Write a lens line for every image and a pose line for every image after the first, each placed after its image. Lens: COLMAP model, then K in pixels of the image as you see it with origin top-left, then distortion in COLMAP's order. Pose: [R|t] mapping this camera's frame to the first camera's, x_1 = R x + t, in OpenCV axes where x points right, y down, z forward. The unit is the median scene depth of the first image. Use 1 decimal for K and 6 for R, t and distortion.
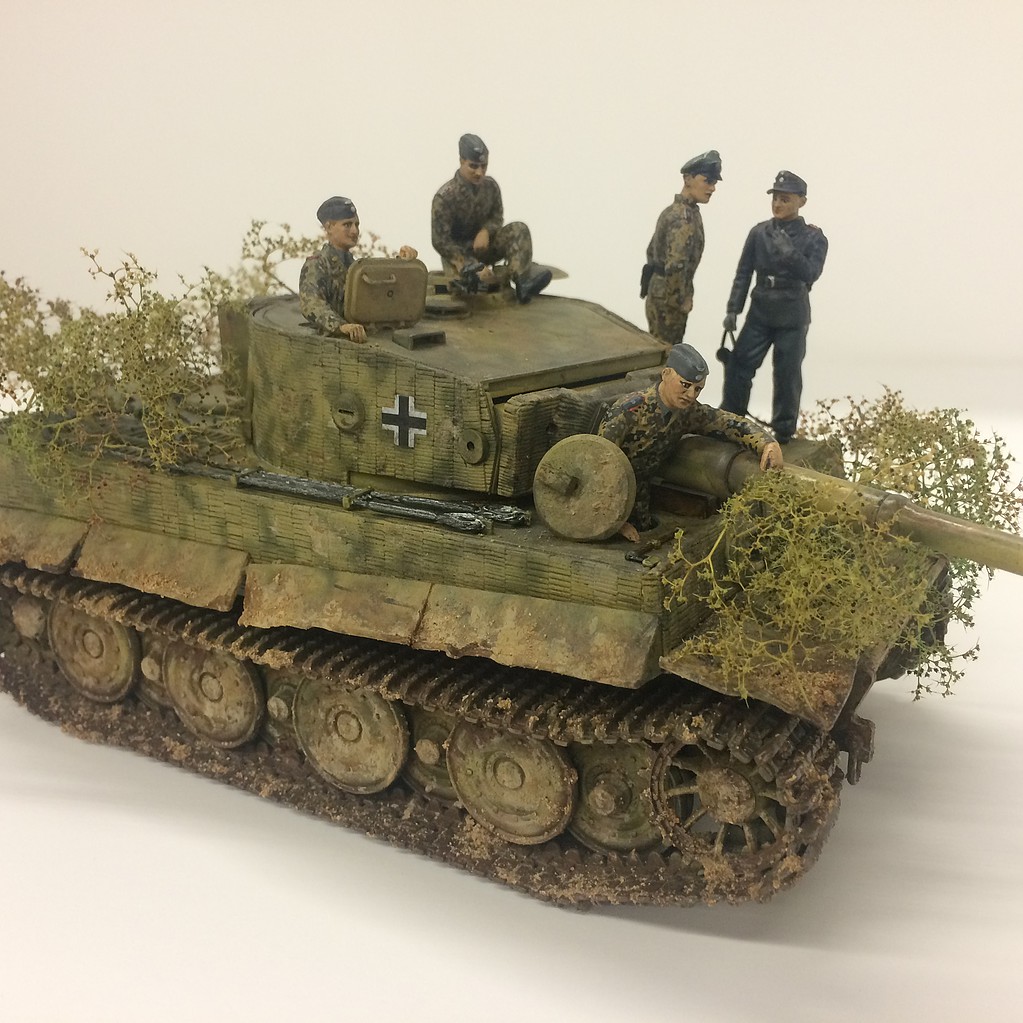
lens RADIAL K [[1233.5, 0, 512.1], [0, 1233.5, 510.5], [0, 0, 1]] dist [0.023632, 0.000000]
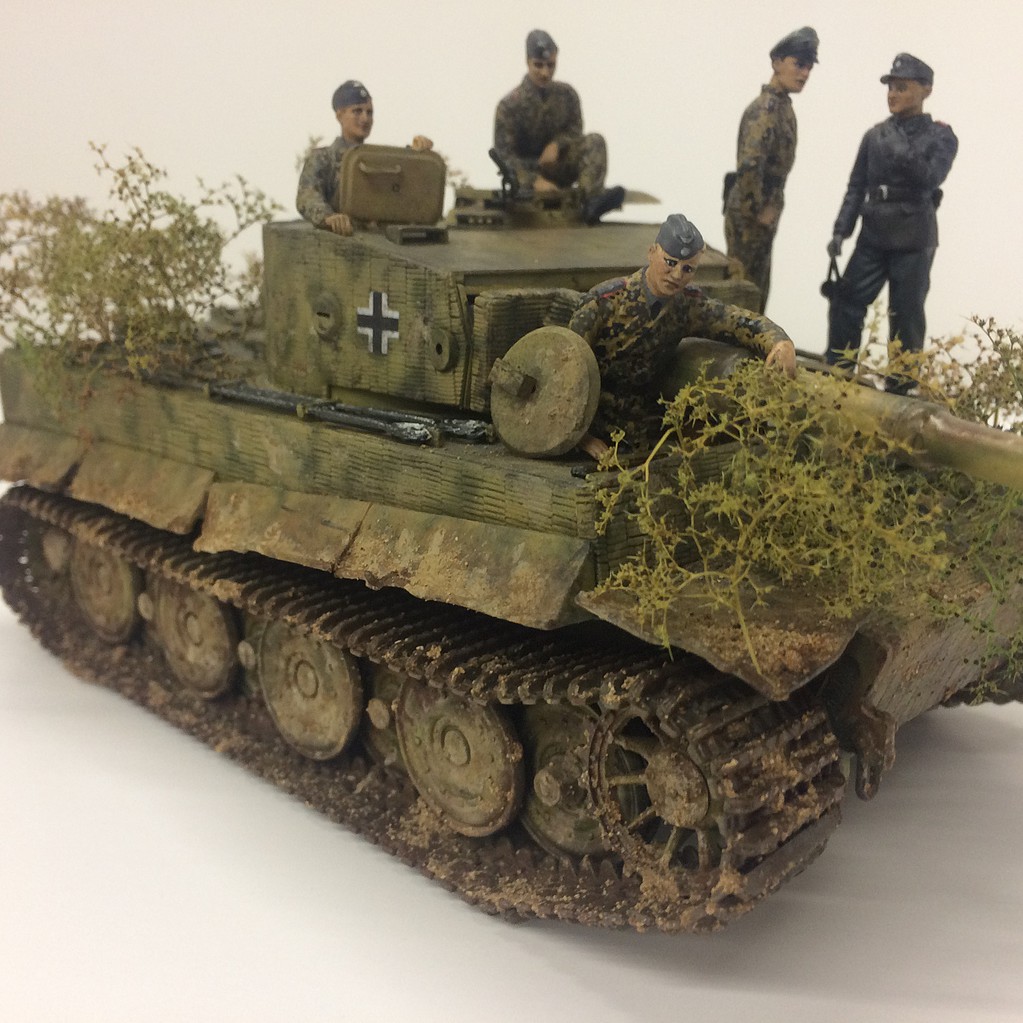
lens RADIAL K [[1233.5, 0, 511.2], [0, 1233.5, 512.0], [0, 0, 1]] dist [0.023632, 0.000000]
pose [[0.966097, 0.060325, -0.251032, 0.223415], [-0.072773, 0.996522, -0.040597, 0.086020], [0.247709, 0.057489, 0.967127, 0.198700]]
